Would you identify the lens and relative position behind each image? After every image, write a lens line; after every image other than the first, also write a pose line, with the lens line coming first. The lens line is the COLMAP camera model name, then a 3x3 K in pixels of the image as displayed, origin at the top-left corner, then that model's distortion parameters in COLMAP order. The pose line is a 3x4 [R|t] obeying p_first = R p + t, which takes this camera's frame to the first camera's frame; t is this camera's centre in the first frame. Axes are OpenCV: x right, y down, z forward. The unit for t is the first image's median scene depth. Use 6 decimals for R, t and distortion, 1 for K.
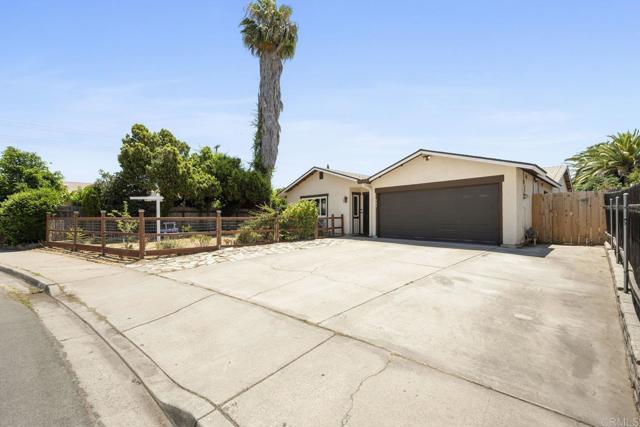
lens RADIAL K [[255.4, 0, 315.6], [0, 255.4, 216.8], [0, 0, 1]] dist [-0.009723, -0.001024]
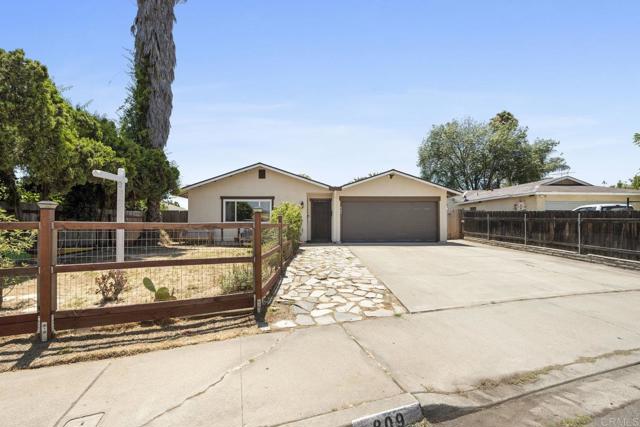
lens RADIAL K [[255.4, 0, 327.1], [0, 255.4, 223.6], [0, 0, 1]] dist [-0.009723, -0.001024]
pose [[0.626859, 0.002676, 0.779128, -0.618693], [-0.000229, 0.999995, -0.003250, 0.005093], [-0.779133, 0.001859, 0.626856, 0.378652]]
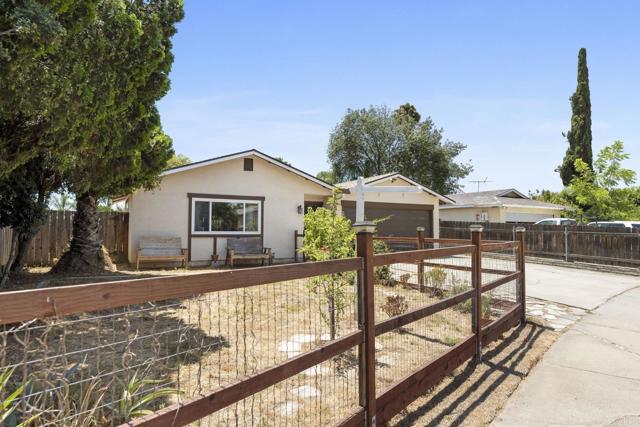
lens RADIAL K [[378.8, 0, 319.2], [0, 378.8, 214.6], [0, 0, 1]] dist [-0.005173, -0.001654]
pose [[0.192375, 0.042287, 0.980410, -1.006417], [-0.006301, 0.999104, -0.041857, -0.010953], [-0.981301, 0.001875, 0.192469, 0.826721]]
